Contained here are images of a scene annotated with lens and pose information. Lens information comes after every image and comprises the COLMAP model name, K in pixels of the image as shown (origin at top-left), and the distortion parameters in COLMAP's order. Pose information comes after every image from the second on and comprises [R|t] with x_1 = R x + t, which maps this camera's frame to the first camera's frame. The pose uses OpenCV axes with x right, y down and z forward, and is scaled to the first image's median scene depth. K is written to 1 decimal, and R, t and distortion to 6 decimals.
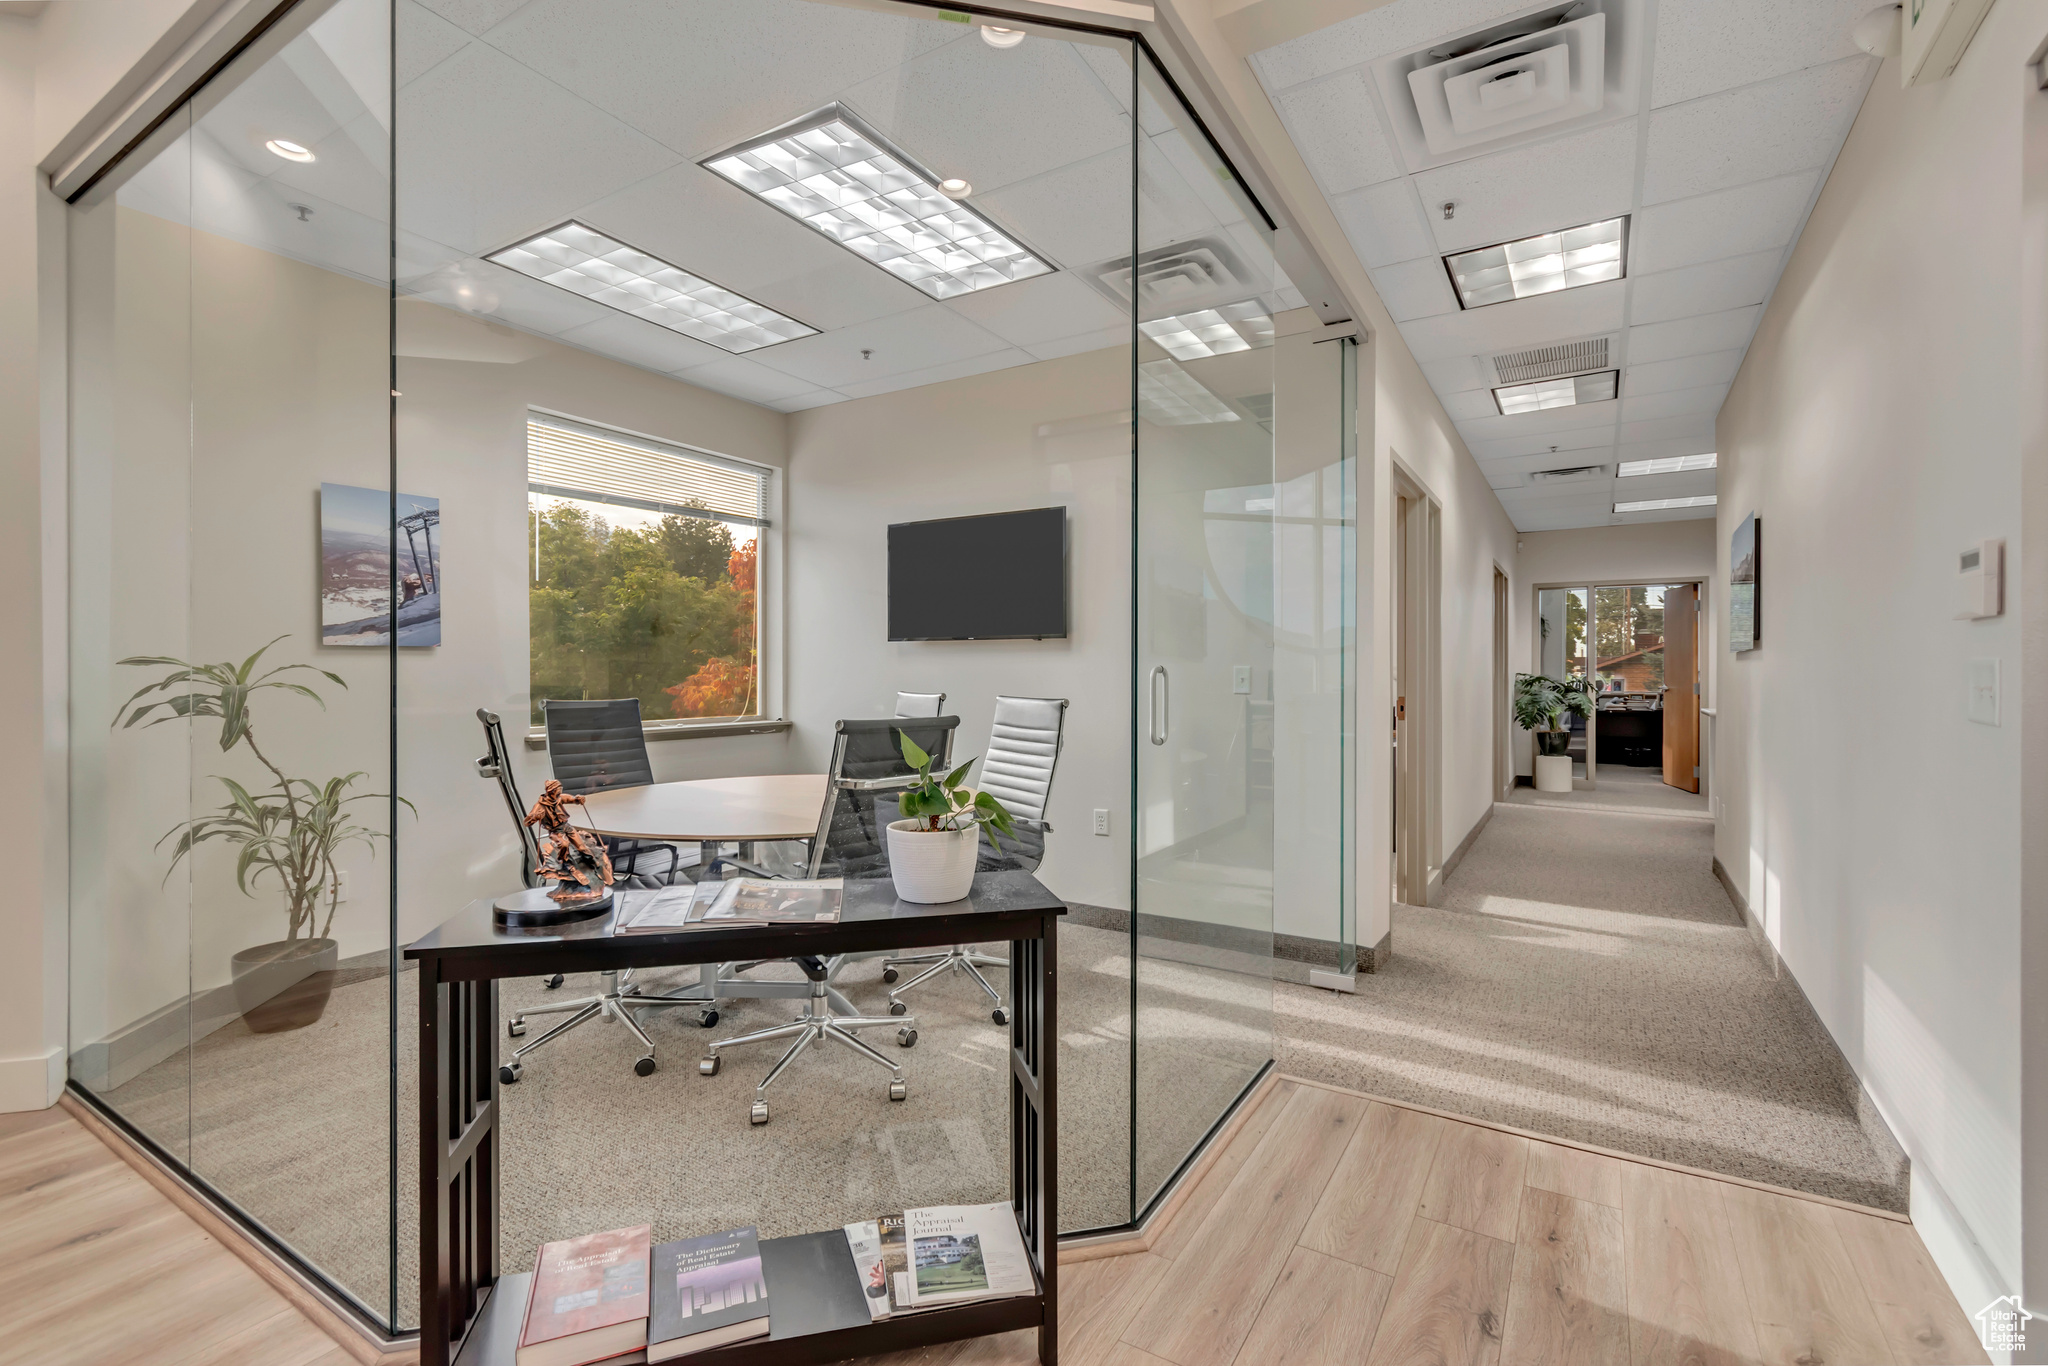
lens RADIAL K [[910.9, 0, 1034.4], [0, 910.9, 680.7], [0, 0, 1]] dist [0.001286, -0.000357]
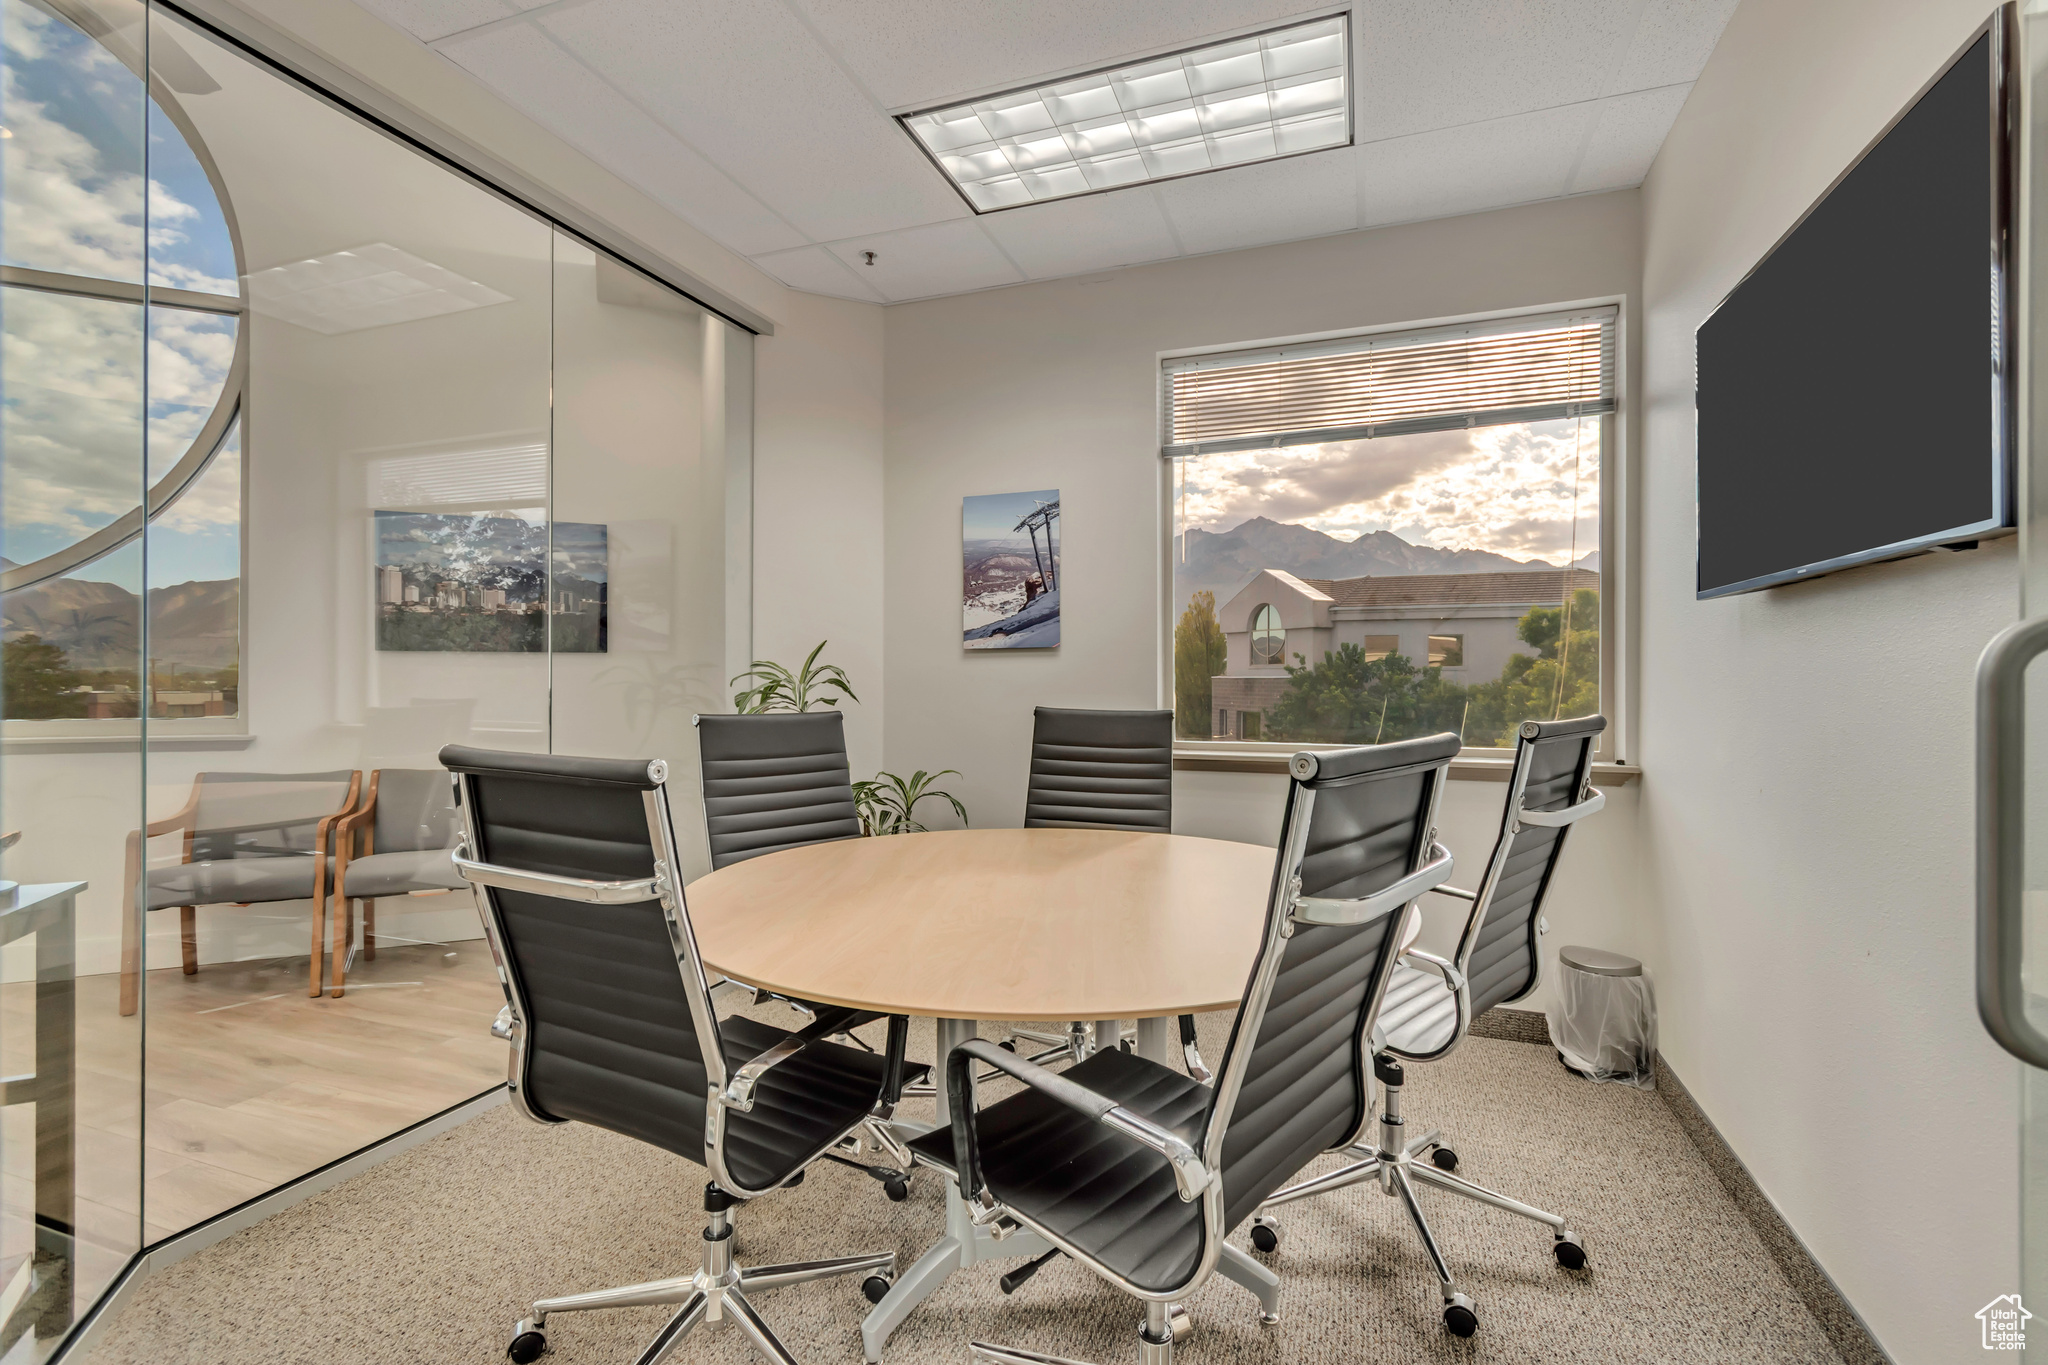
lens RADIAL K [[910.9, 0, 1024.8], [0, 910.9, 686.1], [0, 0, 1]] dist [0.001286, -0.000357]
pose [[0.185600, 0.000670, -0.982625, 0.264072], [-0.015806, 0.999872, -0.002304, 0.005428], [0.982498, 0.015959, 0.185587, 0.807667]]
